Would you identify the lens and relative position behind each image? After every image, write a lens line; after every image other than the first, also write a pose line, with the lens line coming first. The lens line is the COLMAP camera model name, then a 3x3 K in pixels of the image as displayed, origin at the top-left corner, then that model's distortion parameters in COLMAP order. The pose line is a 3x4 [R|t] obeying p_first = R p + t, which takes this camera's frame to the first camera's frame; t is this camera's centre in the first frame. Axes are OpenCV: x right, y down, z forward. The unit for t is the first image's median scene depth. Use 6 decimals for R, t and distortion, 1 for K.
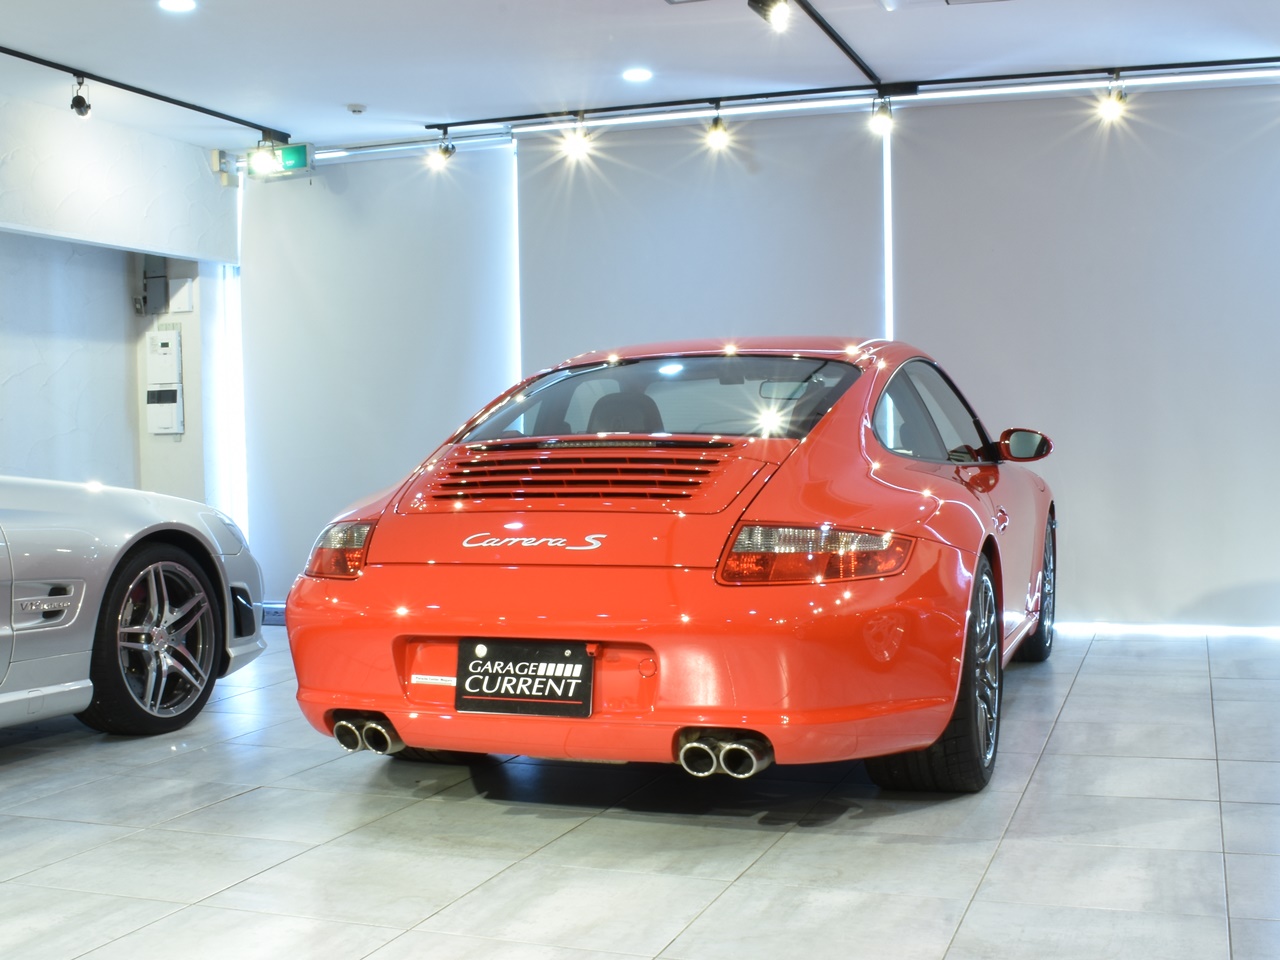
lens RADIAL K [[1214.0, 0, 646.9], [0, 1214.0, 480.6], [0, 0, 1]] dist [-0.097067, 0.018639]
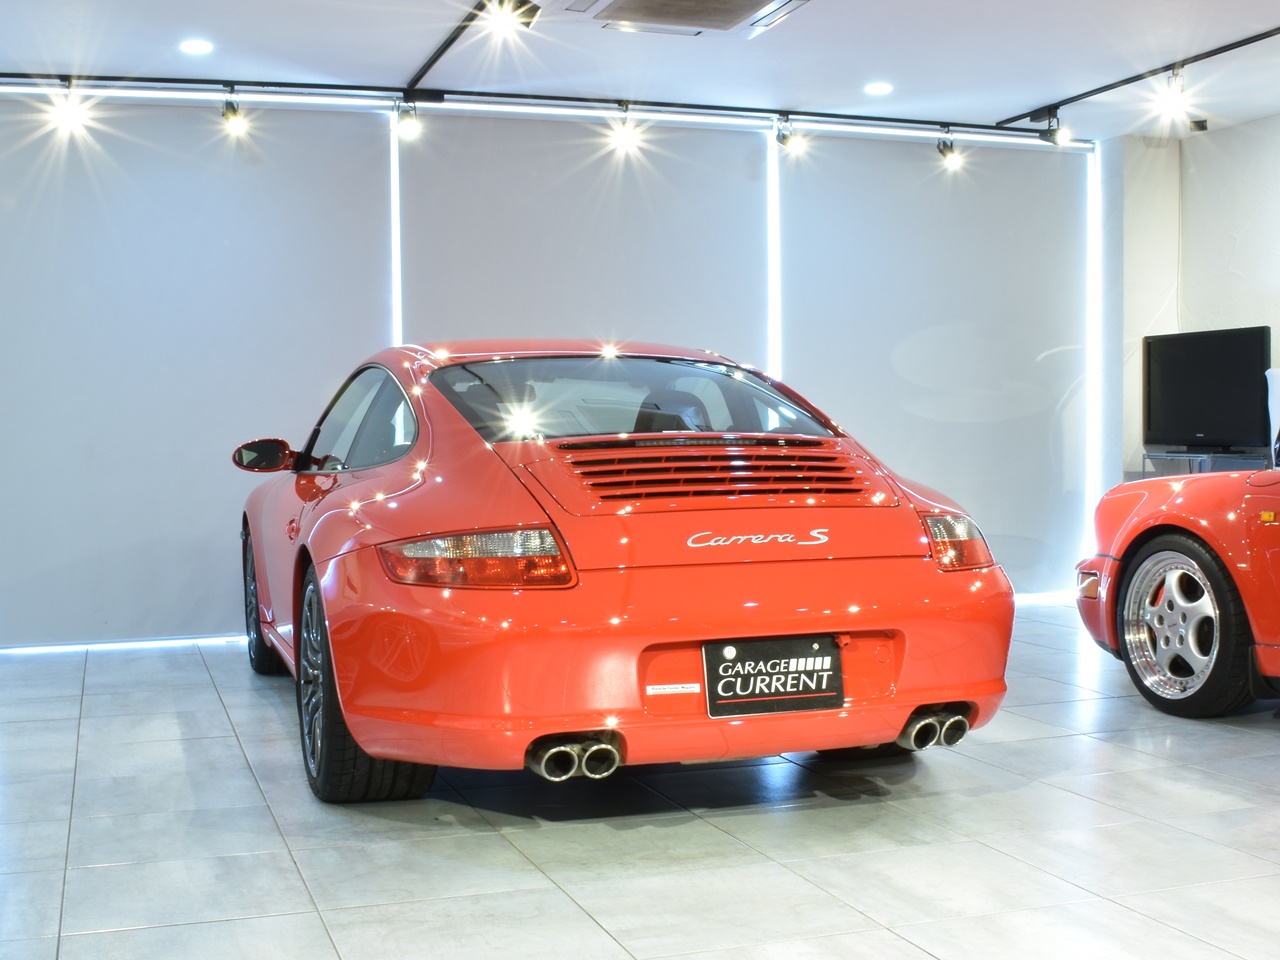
lens RADIAL K [[1214.0, 0, 646.9], [0, 1214.0, 480.6], [0, 0, 1]] dist [-0.097067, 0.018639]
pose [[0.868318, -0.012027, 0.495862, -0.677437], [0.014742, 0.999890, -0.001561, 0.003126], [-0.495789, 0.008666, 0.868400, 0.187875]]
